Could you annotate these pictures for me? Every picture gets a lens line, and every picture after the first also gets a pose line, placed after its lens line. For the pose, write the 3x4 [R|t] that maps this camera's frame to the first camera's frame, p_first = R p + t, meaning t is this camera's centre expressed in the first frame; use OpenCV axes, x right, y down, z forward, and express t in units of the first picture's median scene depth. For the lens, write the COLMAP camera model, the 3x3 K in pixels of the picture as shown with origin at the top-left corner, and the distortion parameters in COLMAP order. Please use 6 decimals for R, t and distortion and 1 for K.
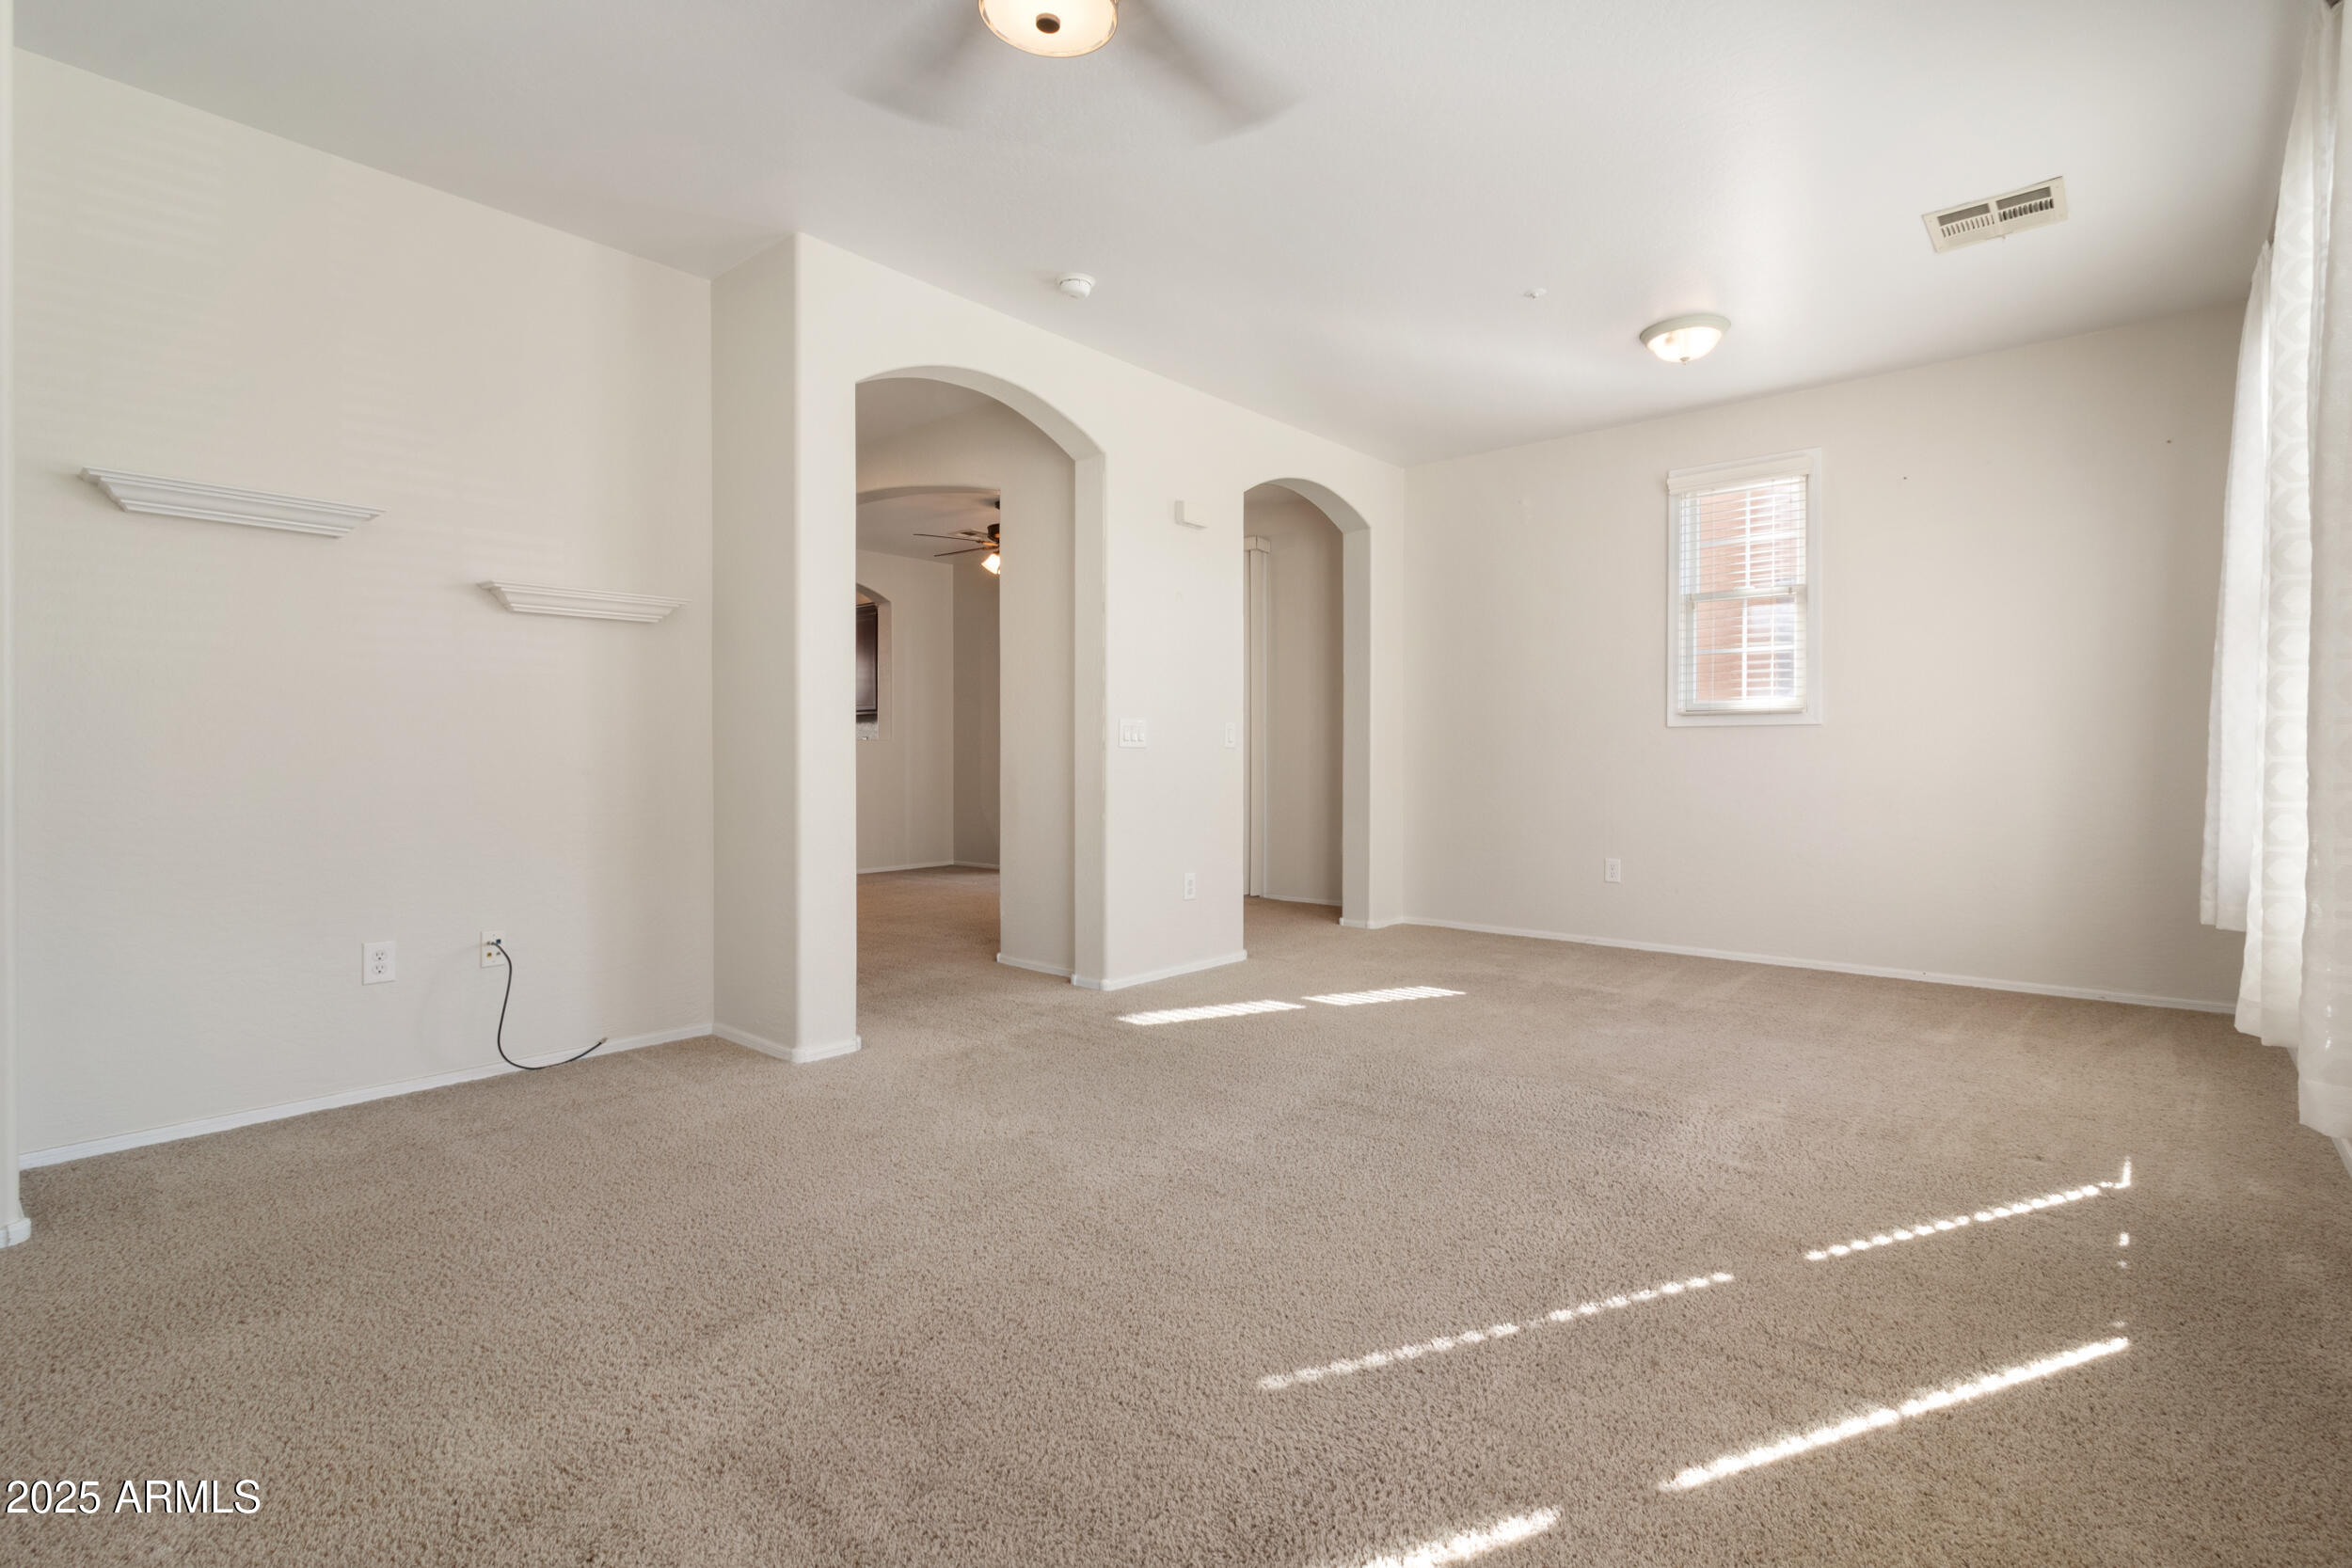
lens RADIAL K [[1081.7, 0, 1188.6], [0, 1081.7, 768.4], [0, 0, 1]] dist [0.001233, -0.000004]
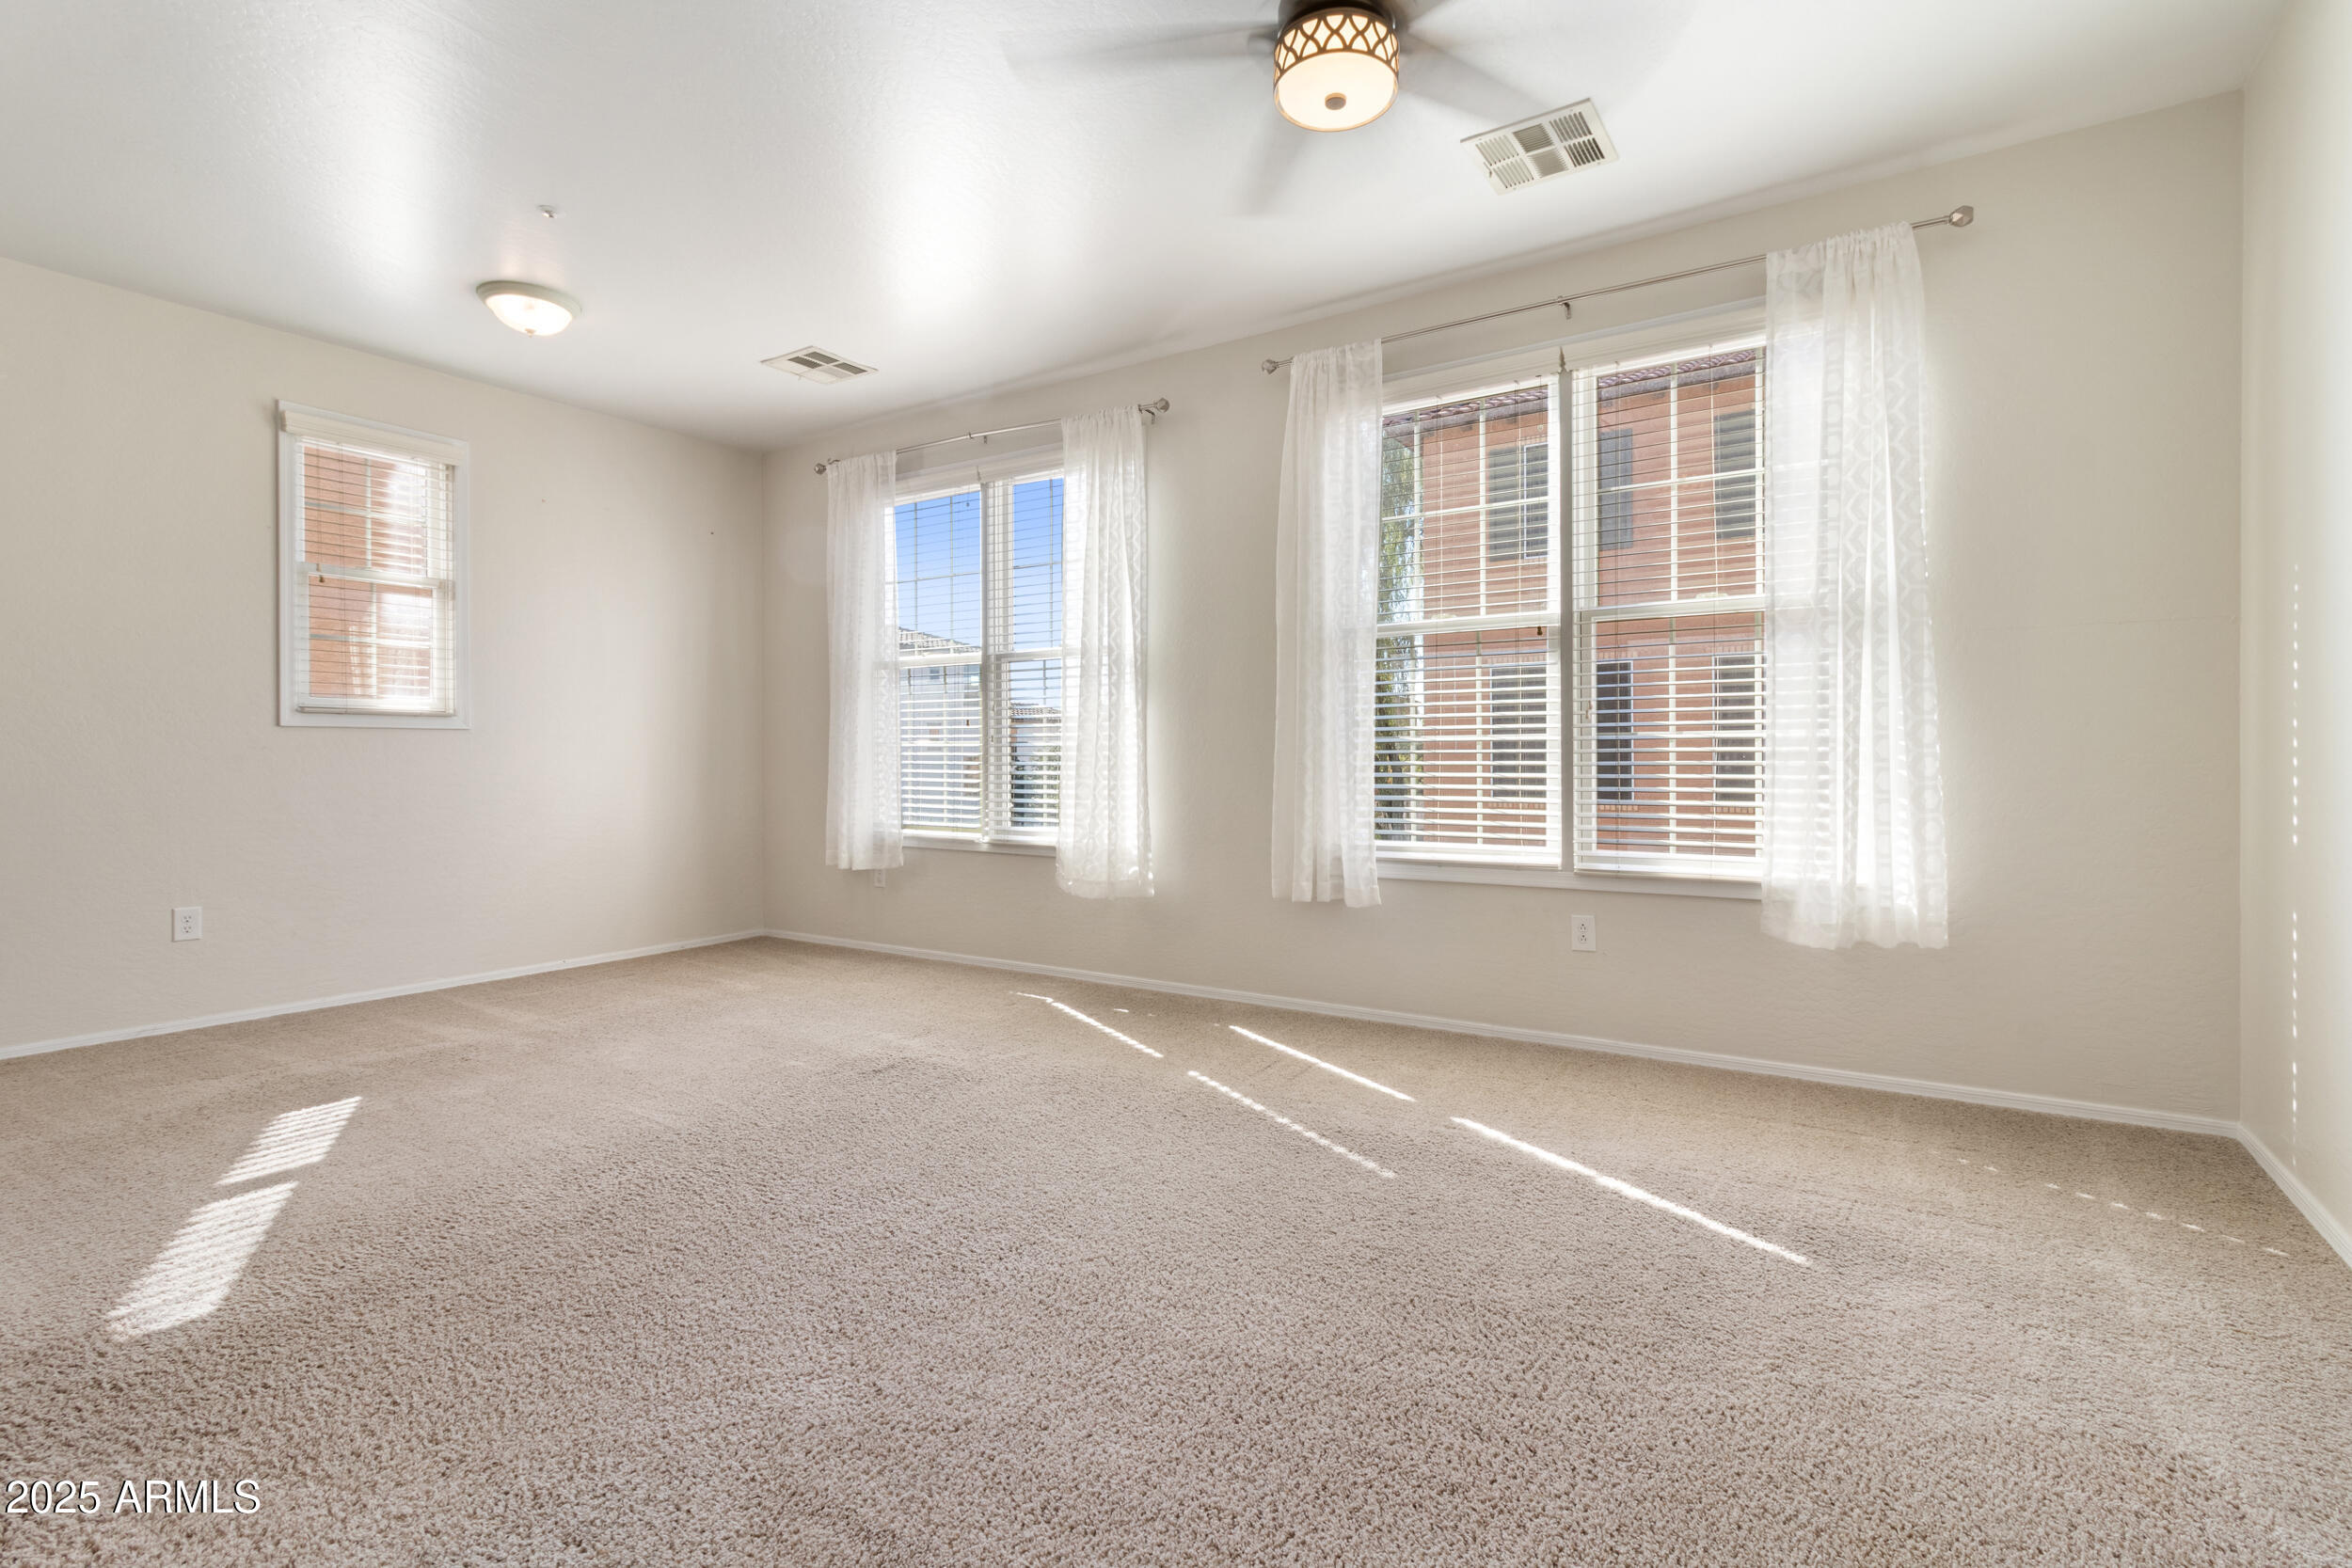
lens RADIAL K [[1081.7, 0, 1188.6], [0, 1081.7, 768.4], [0, 0, 1]] dist [0.001233, -0.000004]
pose [[-0.140199, -0.004119, 0.990115, -0.452596], [0.013697, 0.999888, 0.006099, -0.002992], [-0.990029, 0.014416, -0.140127, 0.489418]]
